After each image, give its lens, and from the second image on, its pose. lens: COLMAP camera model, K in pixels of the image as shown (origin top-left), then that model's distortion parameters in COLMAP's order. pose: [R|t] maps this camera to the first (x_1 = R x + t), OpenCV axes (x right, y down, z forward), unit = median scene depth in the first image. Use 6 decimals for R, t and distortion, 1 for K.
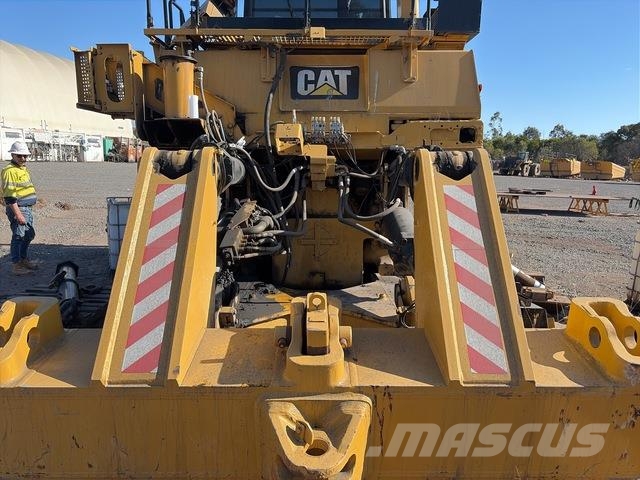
lens RADIAL K [[484.2, 0, 318.4], [0, 484.2, 244.0], [0, 0, 1]] dist [0.065343, -0.072576]
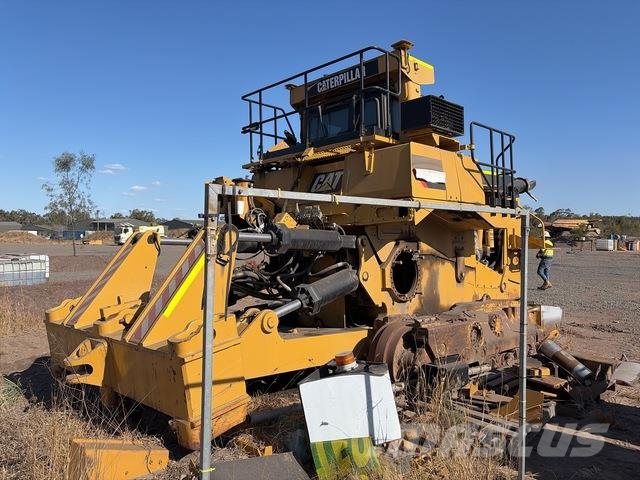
lens RADIAL K [[477.5, 0, 320.0], [0, 477.5, 240.0], [0, 0, 1]] dist [0.066302, -0.075145]
pose [[0.713531, -0.030922, -0.699941, 0.987351], [-0.103369, 0.983446, -0.148823, 0.042919], [0.692956, 0.178542, 0.698523, 0.052373]]
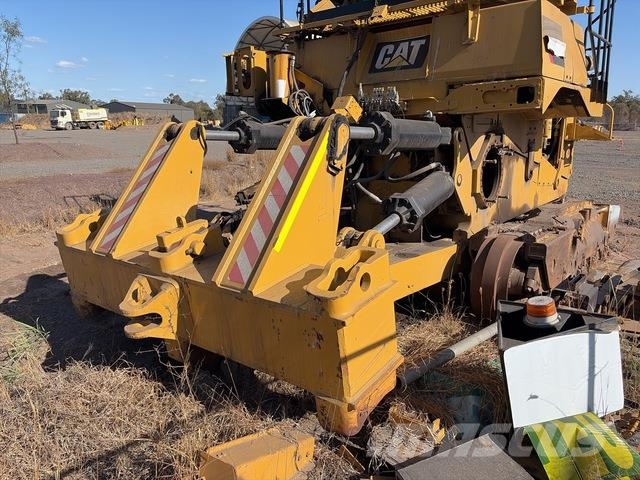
lens RADIAL K [[477.5, 0, 320.0], [0, 477.5, 240.0], [0, 0, 1]] dist [0.066302, -0.075145]
pose [[0.779485, 0.116781, -0.615439, 0.599714], [-0.089964, 0.993154, 0.074509, 0.014274], [0.619927, -0.002712, 0.784655, 0.050354]]
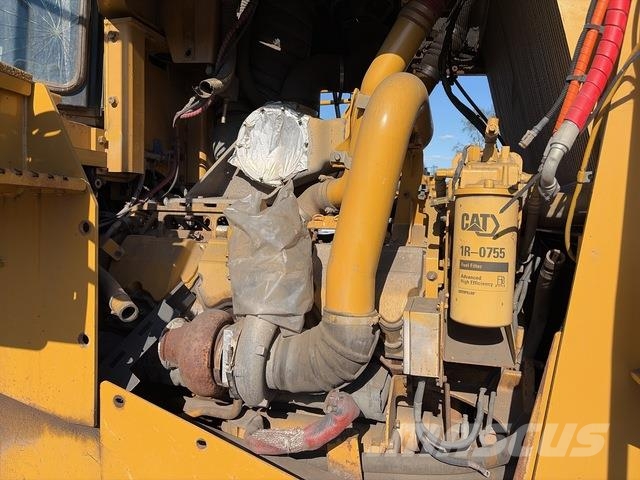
lens RADIAL K [[486.6, 0, 317.2], [0, 486.6, 238.2], [0, 0, 1]] dist [0.007968, -0.001251]
pose [[-0.270681, 0.037318, -0.961945, 0.419400], [-0.198857, 0.975529, 0.093801, -0.324602], [0.941906, 0.216679, -0.256636, 1.803600]]
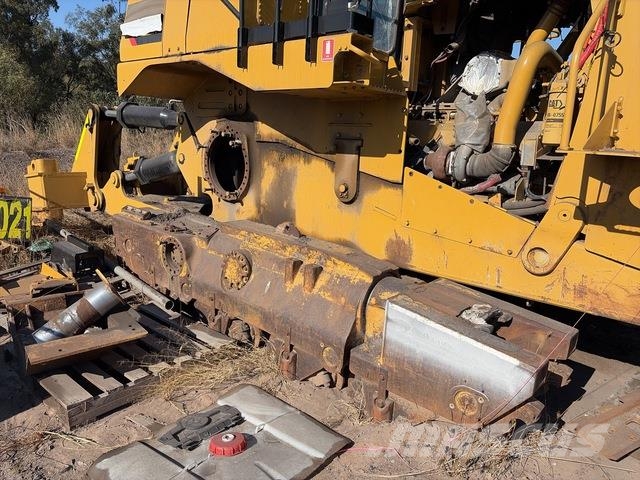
lens RADIAL K [[477.5, 0, 320.0], [0, 477.5, 240.0], [0, 0, 1]] dist [0.066302, -0.075145]
pose [[-0.654493, 0.127707, -0.745205, 0.858491], [-0.177875, 0.931958, 0.315934, -0.304472], [0.734847, 0.339330, -0.587244, 2.021360]]
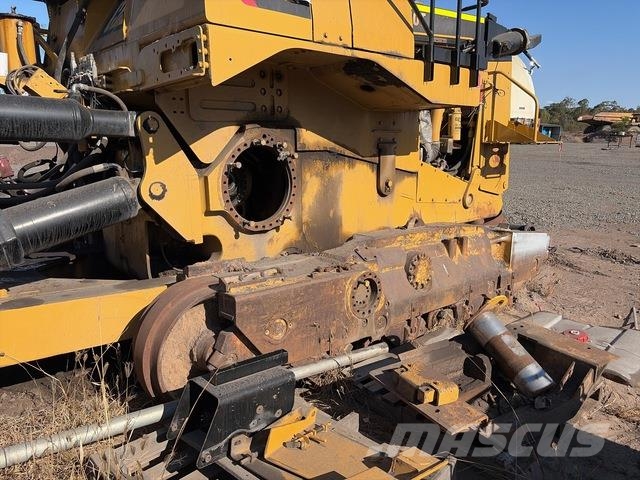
lens RADIAL K [[484.2, 0, 318.4], [0, 484.2, 244.0], [0, 0, 1]] dist [0.065343, -0.072576]
pose [[0.678431, 0.138840, -0.721425, 0.850969], [-0.119998, 0.989734, 0.077631, -0.068301], [0.724798, 0.033902, 0.688127, 0.723546]]
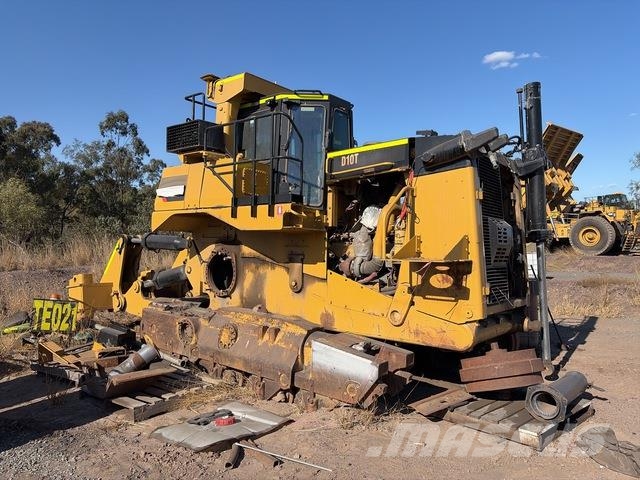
lens RADIAL K [[477.0, 0, 320.0], [0, 477.0, 240.0], [0, 0, 1]] dist [0.137988, -0.201573]
pose [[-0.622901, -0.029314, -0.781751, 1.234900], [-0.158527, 0.983295, 0.089443, -0.391624], [0.766070, 0.179643, -0.617142, 2.417223]]
